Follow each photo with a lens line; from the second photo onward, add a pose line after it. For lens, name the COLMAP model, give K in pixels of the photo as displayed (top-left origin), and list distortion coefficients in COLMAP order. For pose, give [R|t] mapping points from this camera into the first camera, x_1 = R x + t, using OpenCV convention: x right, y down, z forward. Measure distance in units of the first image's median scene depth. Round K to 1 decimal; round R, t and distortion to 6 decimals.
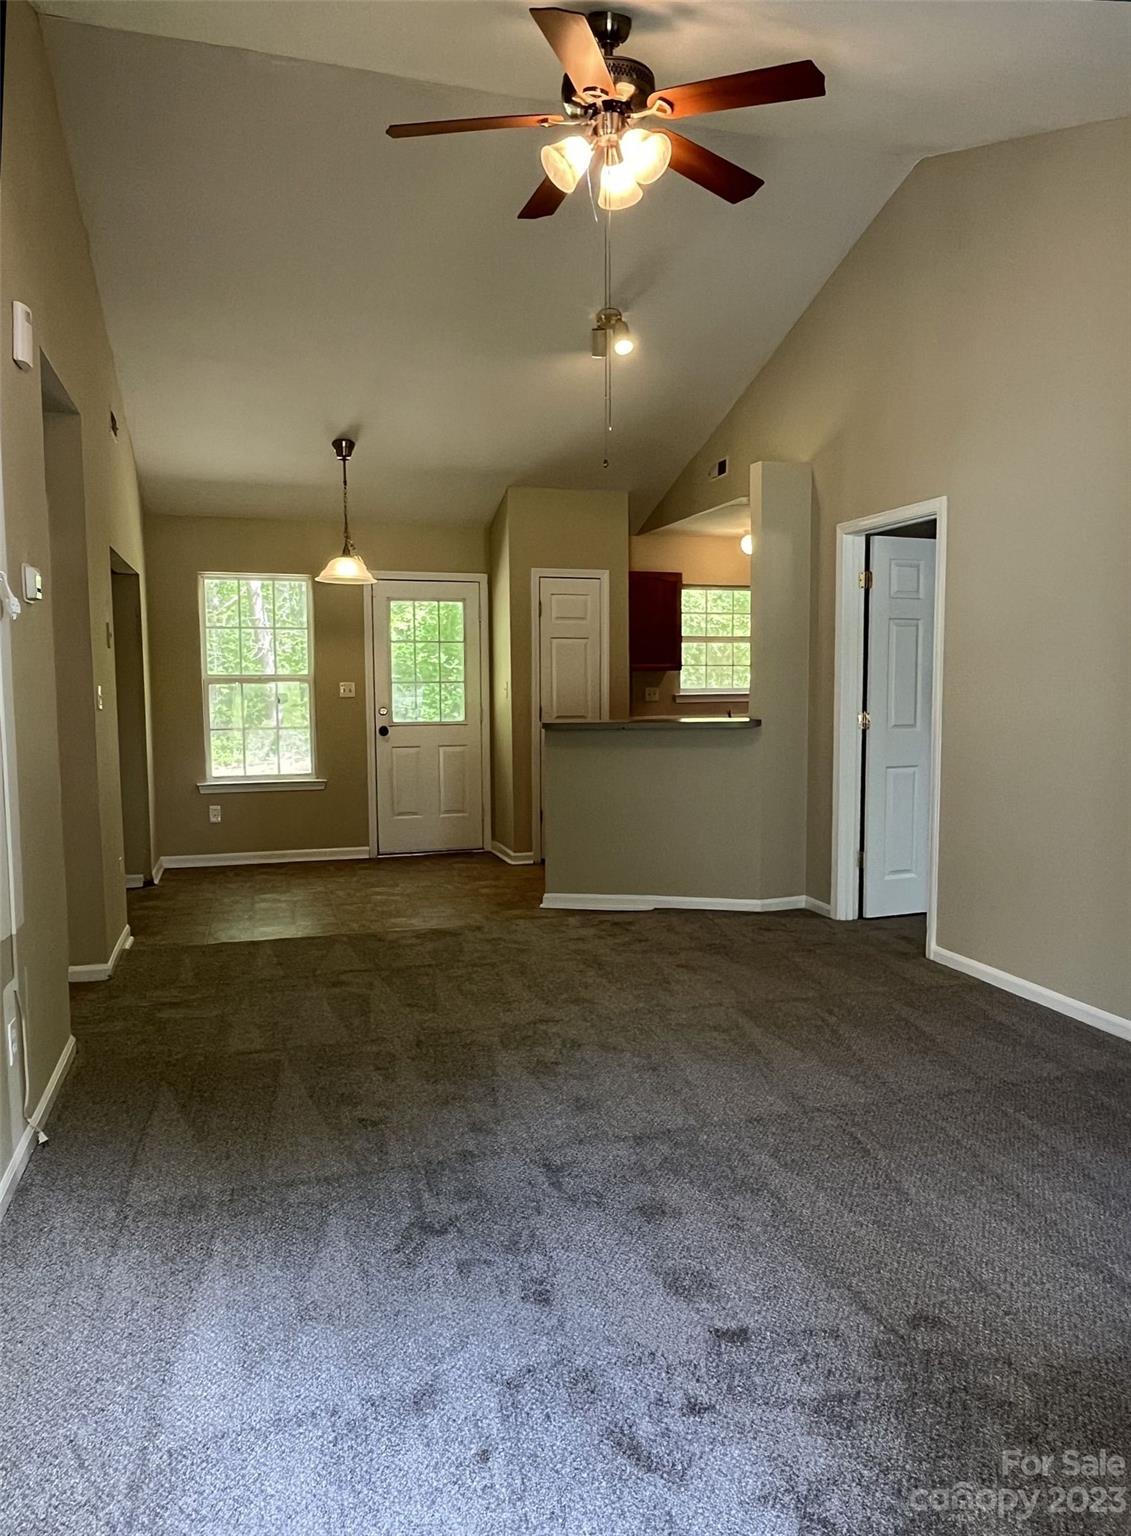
lens RADIAL K [[1058.0, 0, 572.0], [0, 1058.0, 772.5], [0, 0, 1]] dist [-0.013319, -0.000578]
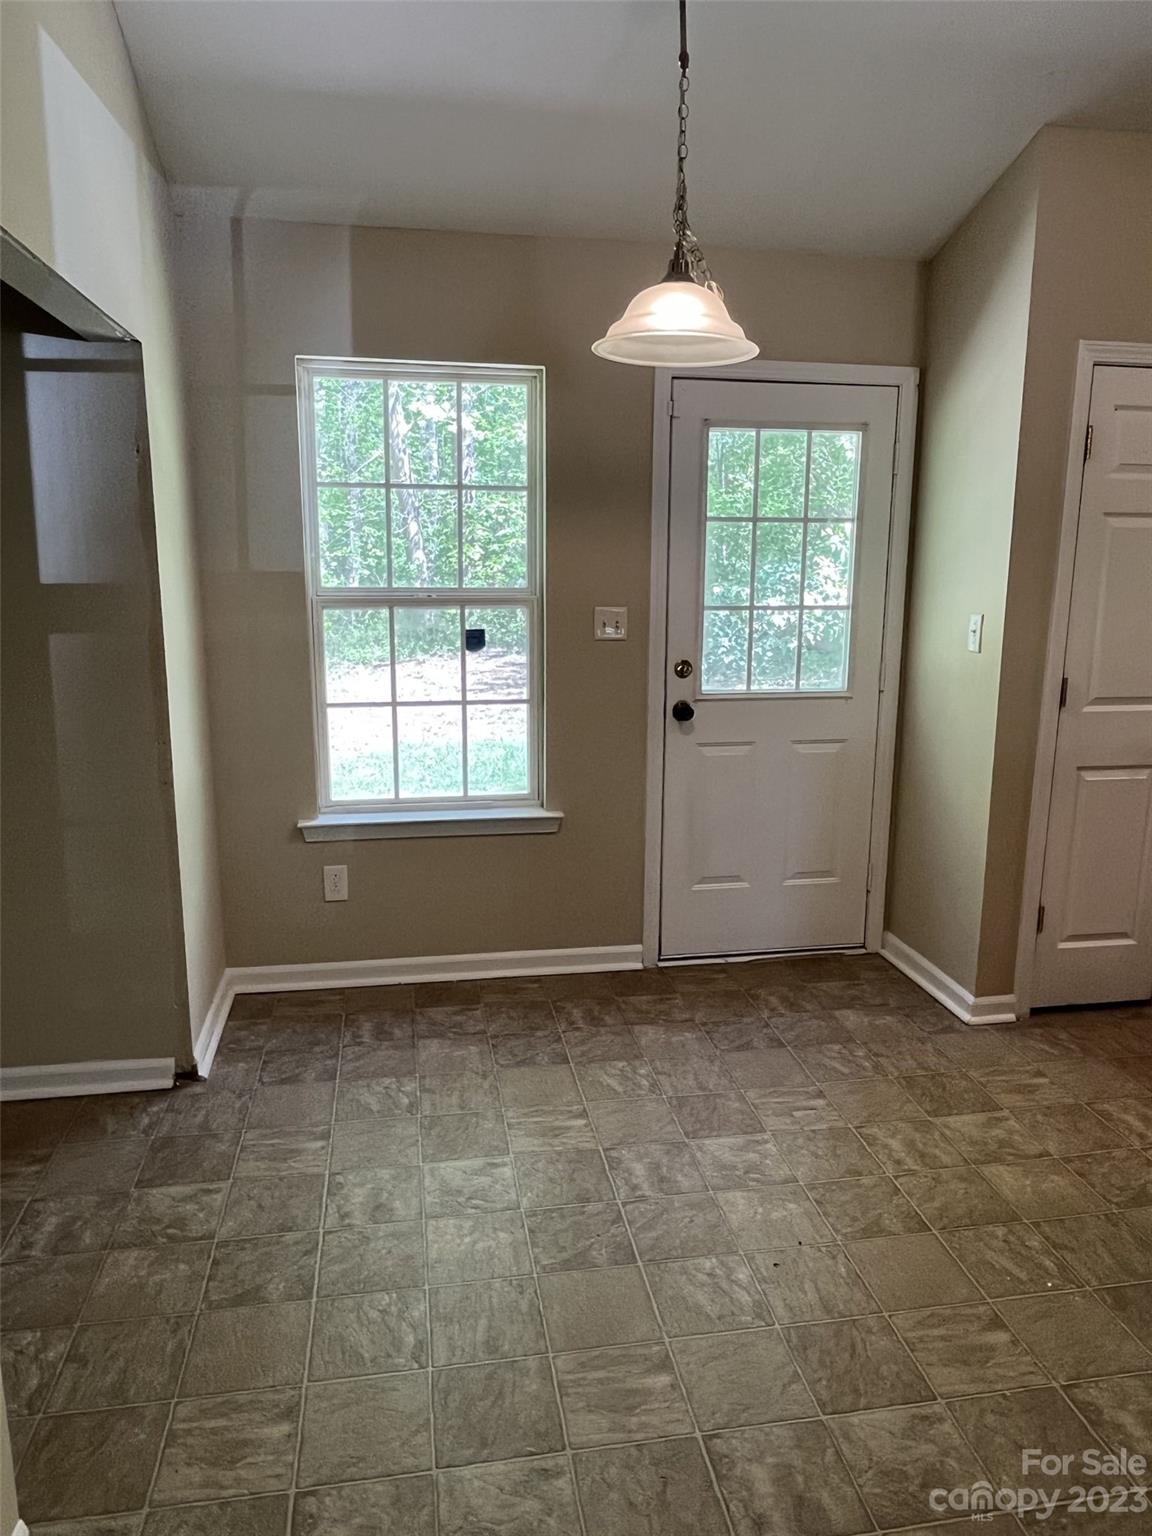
lens RADIAL K [[1058.0, 0, 577.5], [0, 1058.0, 768.0], [0, 0, 1]] dist [0.001692, -0.012464]
pose [[0.992381, 0.037342, -0.117416, -0.170268], [-0.023624, 0.992953, 0.116129, -0.068777], [0.120925, -0.112470, 0.986270, 0.531334]]
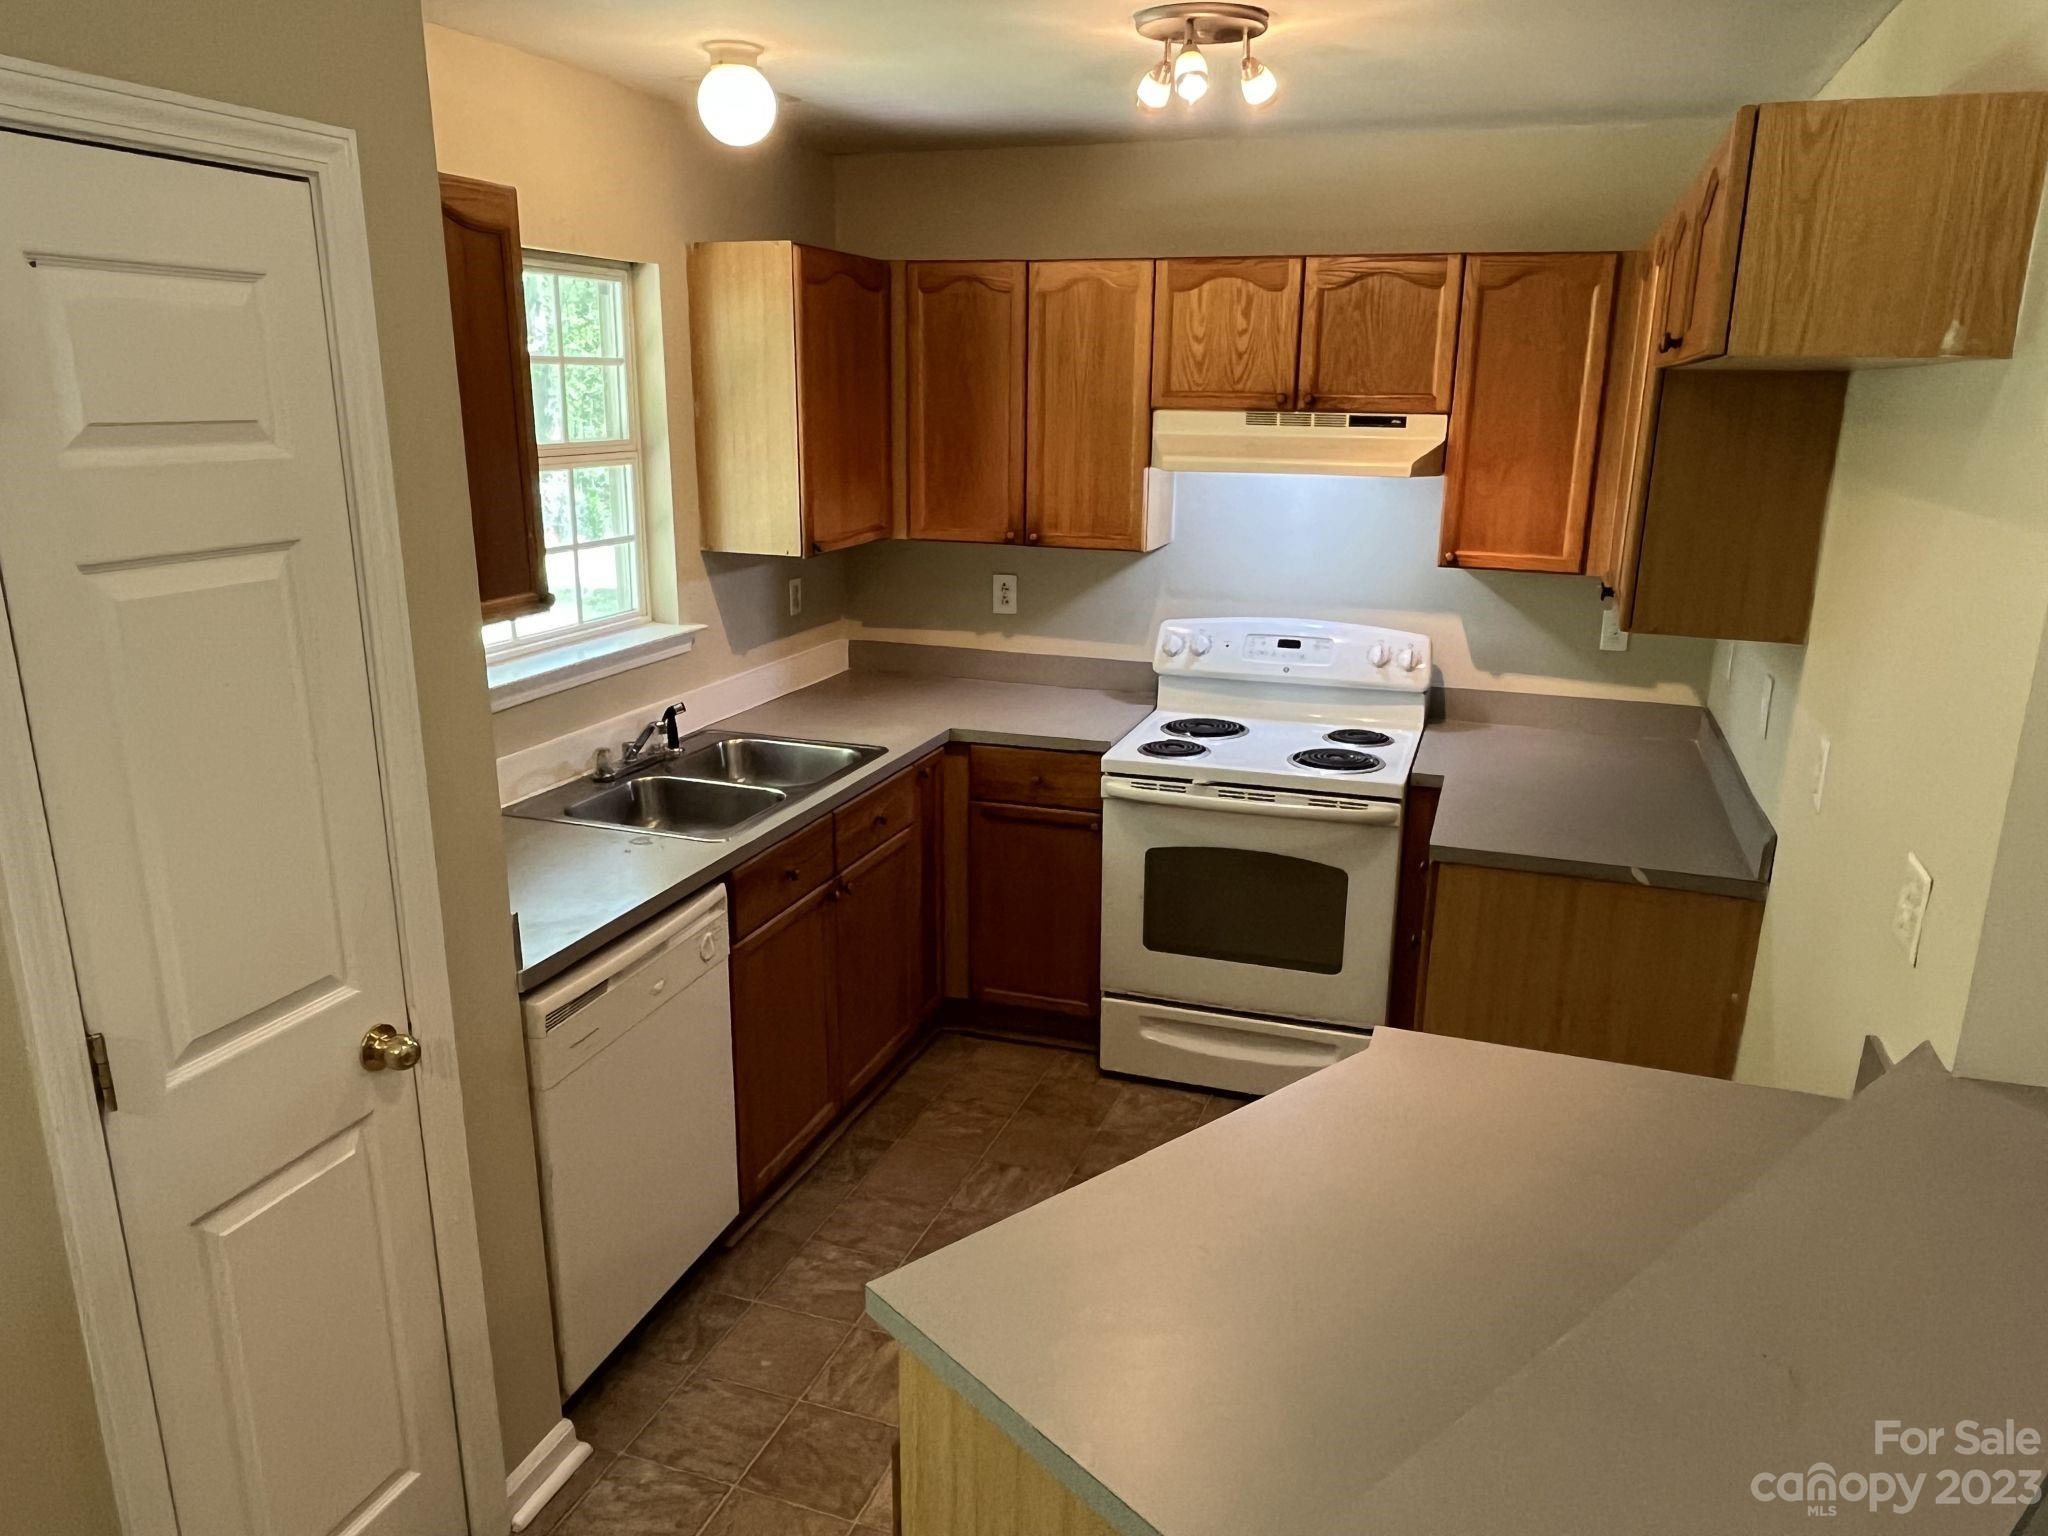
lens RADIAL K [[1410.7, 0, 1021.8], [0, 1410.7, 783.5], [0, 0, 1]] dist [0.001692, -0.012464]
pose [[0.592017, -0.210626, 0.777915, -0.097799], [0.057506, 0.973824, 0.219907, -0.130169], [-0.803871, -0.085454, 0.588633, 0.755764]]
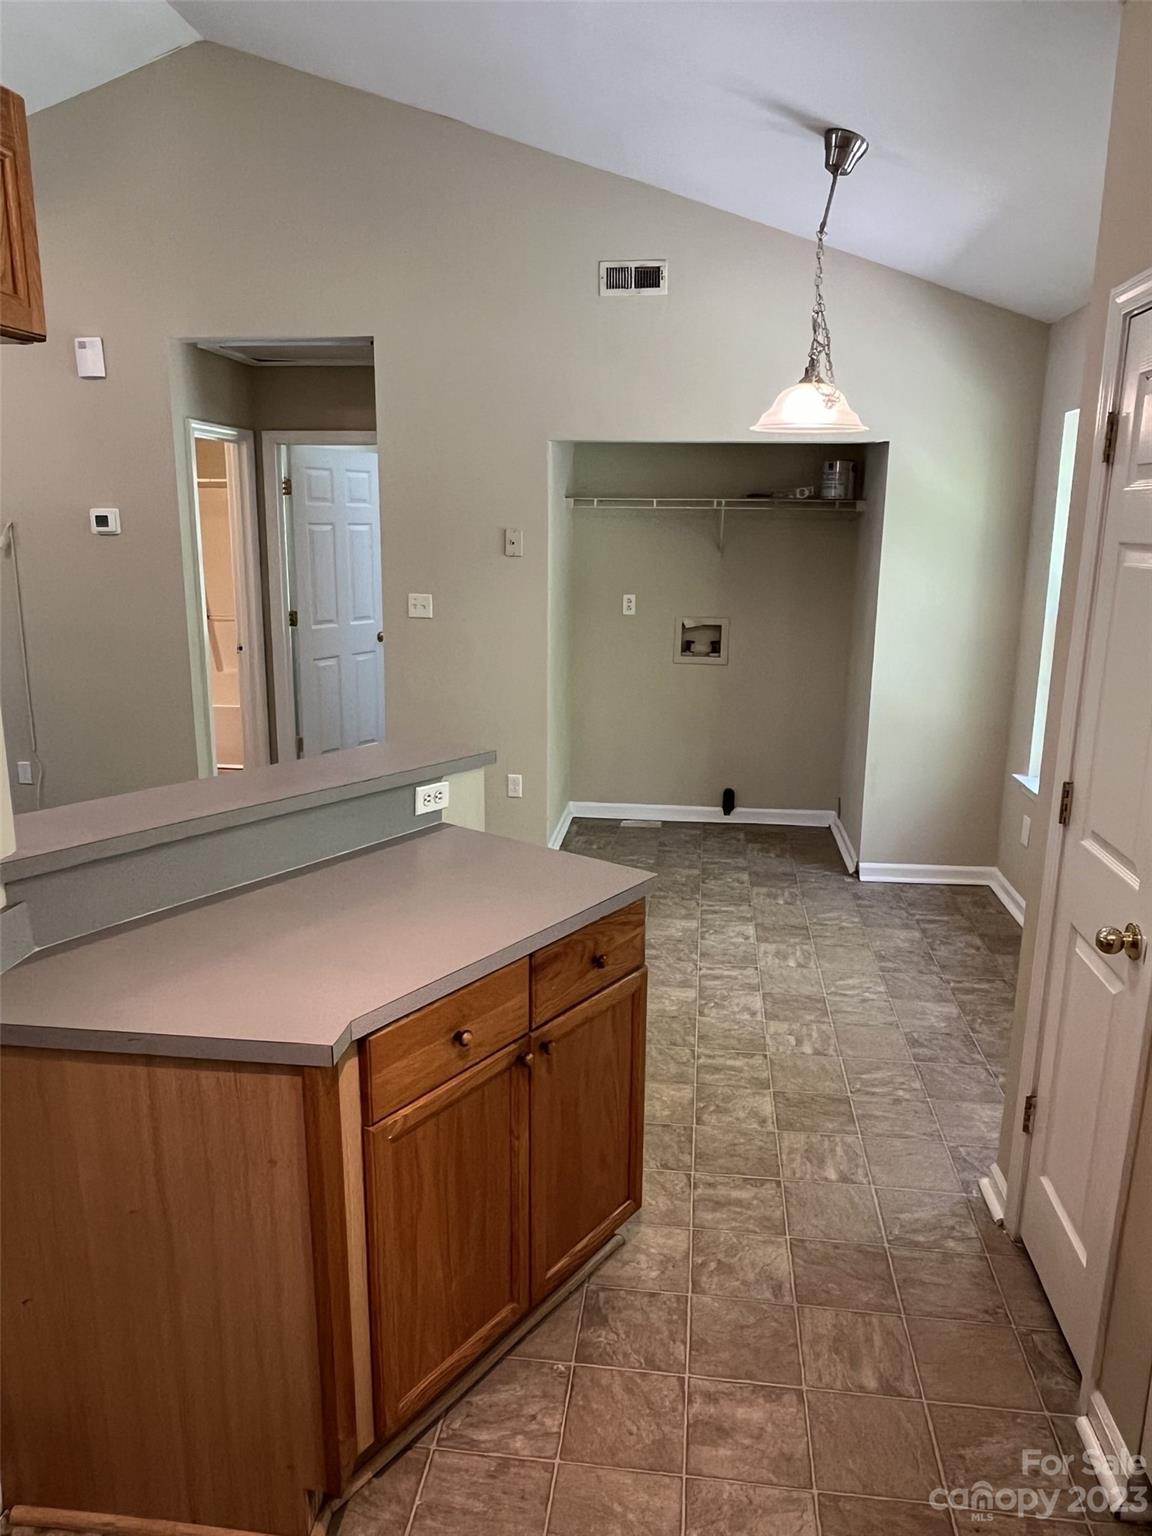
lens RADIAL K [[1058.0, 0, 571.8], [0, 1058.0, 763.6], [0, 0, 1]] dist [0.001692, -0.012464]
pose [[-0.405437, 0.209713, -0.889742, 0.282065], [-0.085296, 0.960403, 0.265236, -0.130013], [0.910135, 0.183428, -0.371495, 0.955935]]
